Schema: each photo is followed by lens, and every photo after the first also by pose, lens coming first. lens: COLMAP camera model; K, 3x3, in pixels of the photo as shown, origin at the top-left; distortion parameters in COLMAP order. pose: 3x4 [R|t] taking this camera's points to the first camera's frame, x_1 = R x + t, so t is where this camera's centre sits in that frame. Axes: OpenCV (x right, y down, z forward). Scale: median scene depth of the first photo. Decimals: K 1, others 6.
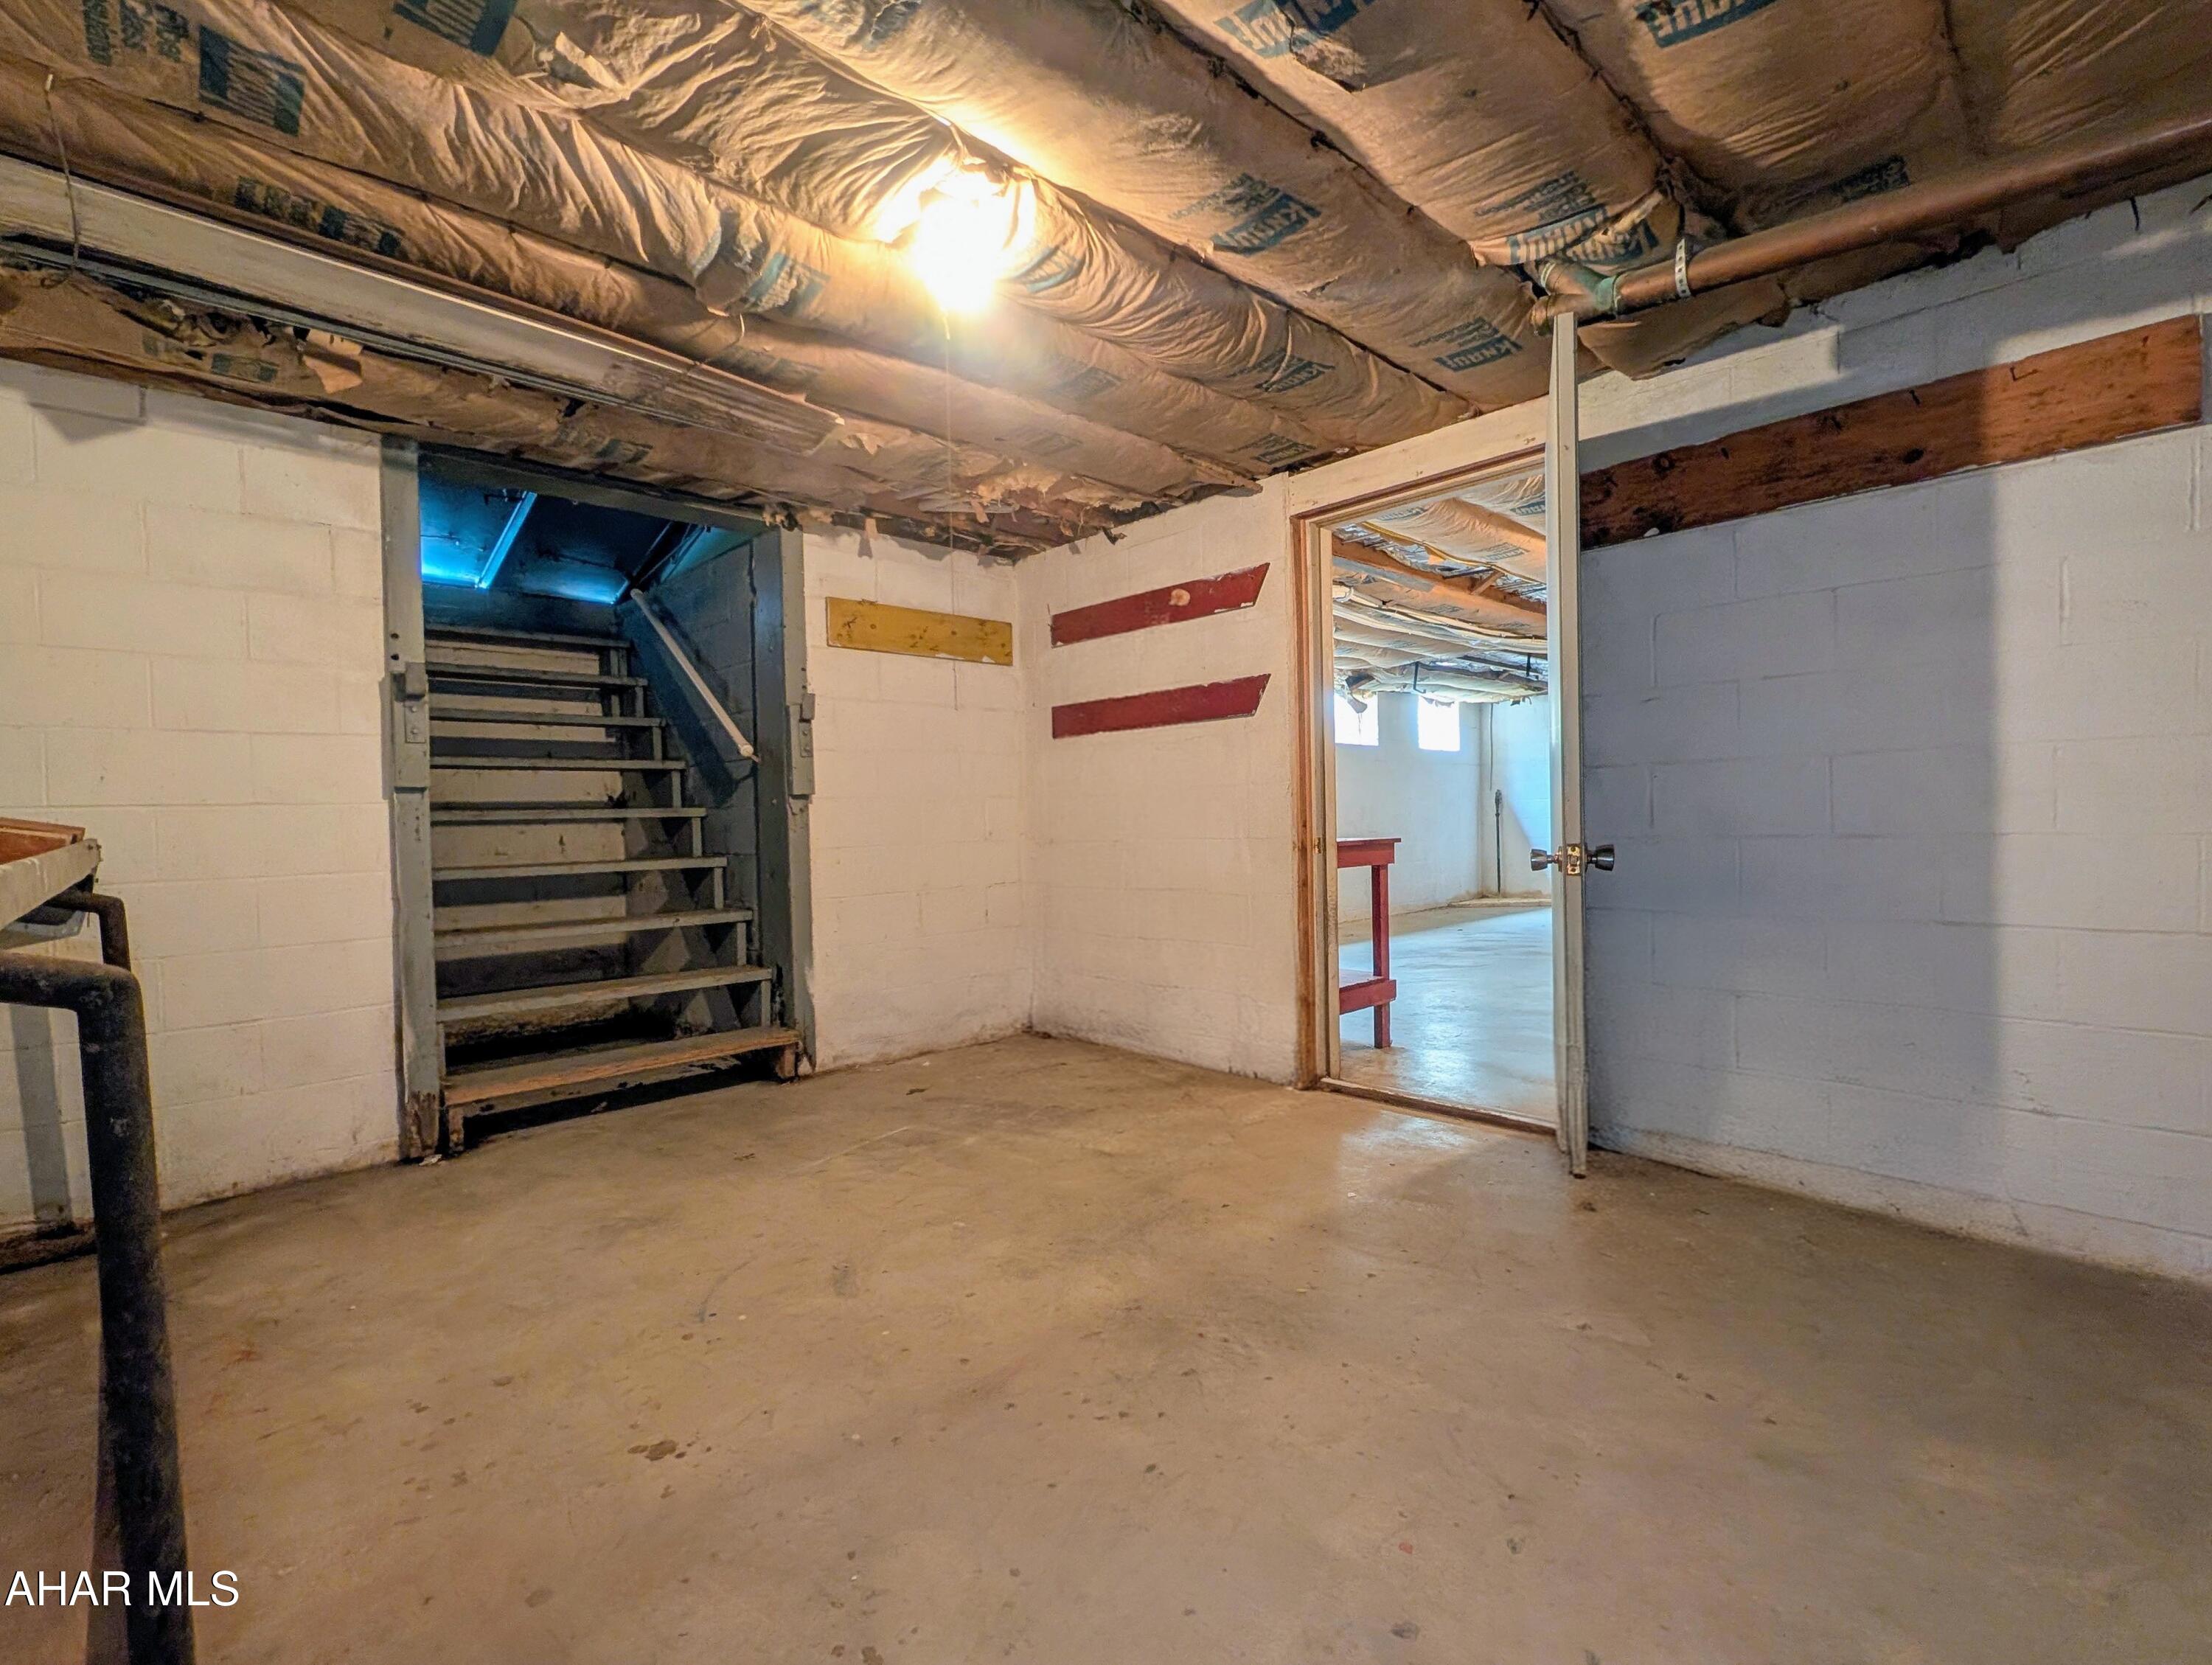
lens RADIAL K [[1048.3, 0, 1106.0], [0, 1048.3, 832.5], [0, 0, 1]] dist [-0.000556, -0.000060]
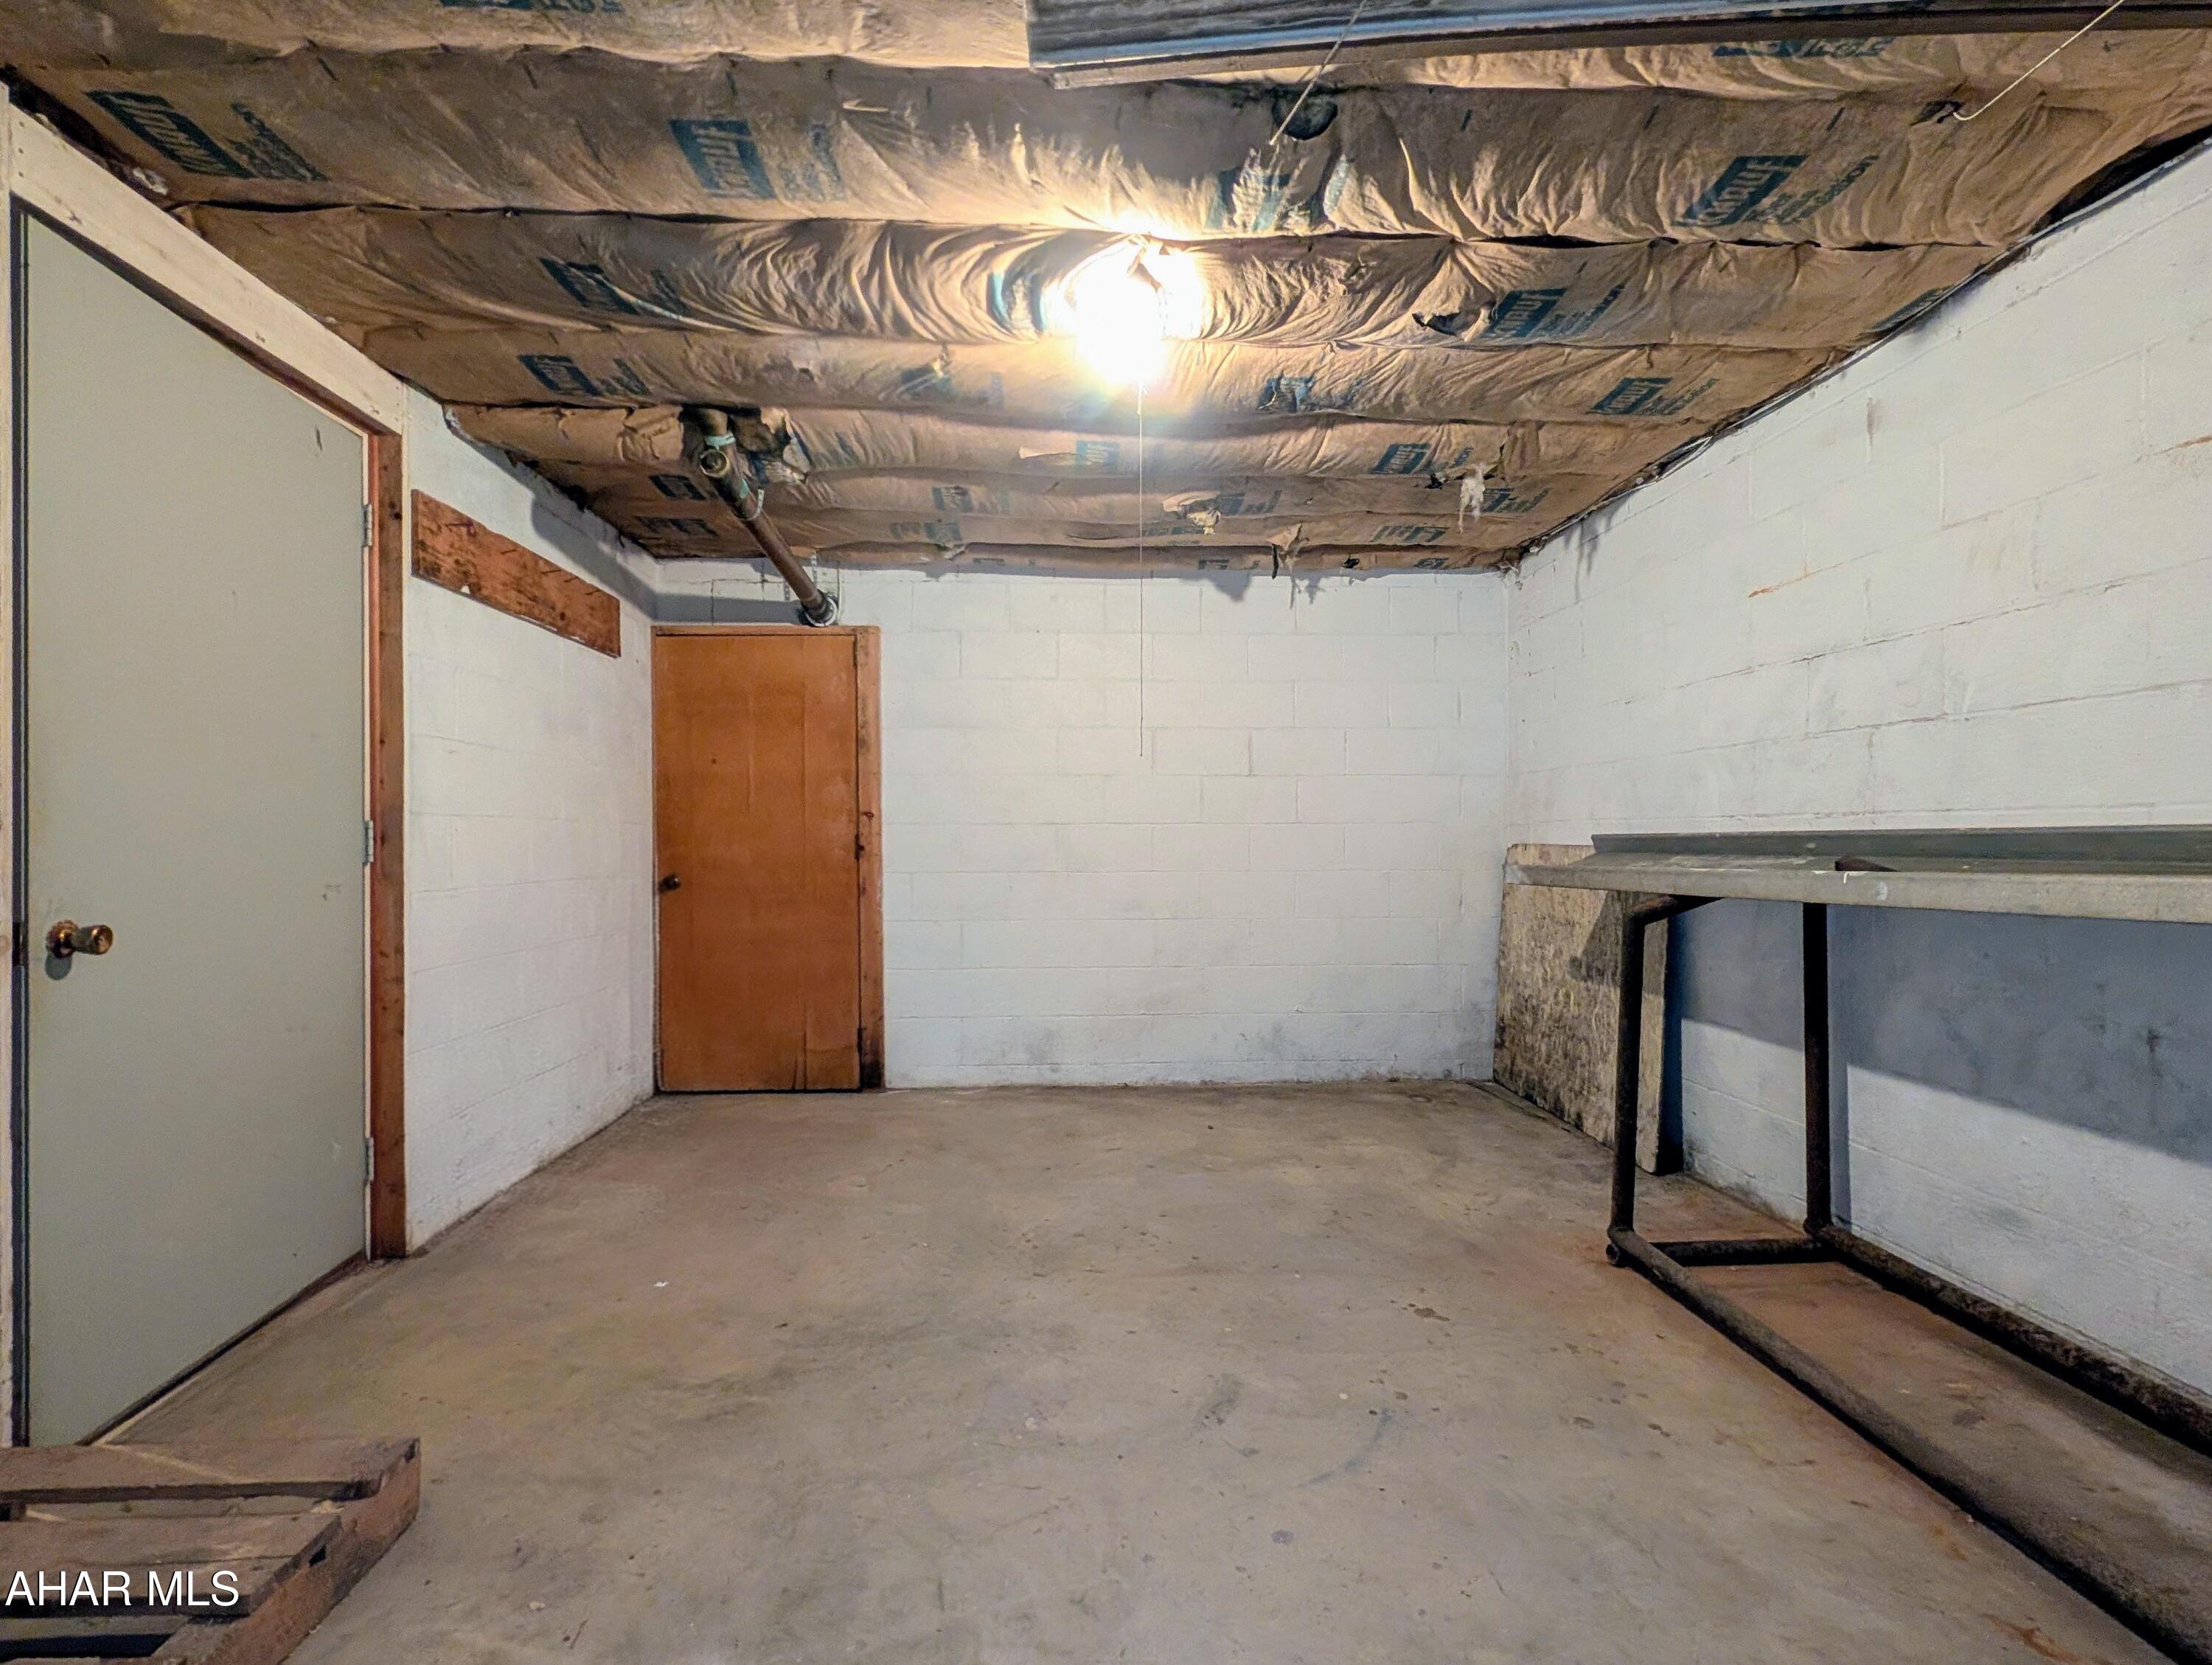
lens RADIAL K [[1048.3, 0, 1106.0], [0, 1048.3, 832.5], [0, 0, 1]] dist [-0.000556, -0.000060]
pose [[-0.774736, 0.033441, 0.631400, -0.788496], [0.030876, 0.999410, -0.015046, -0.022995], [-0.631530, 0.007838, -0.775312, 1.856243]]
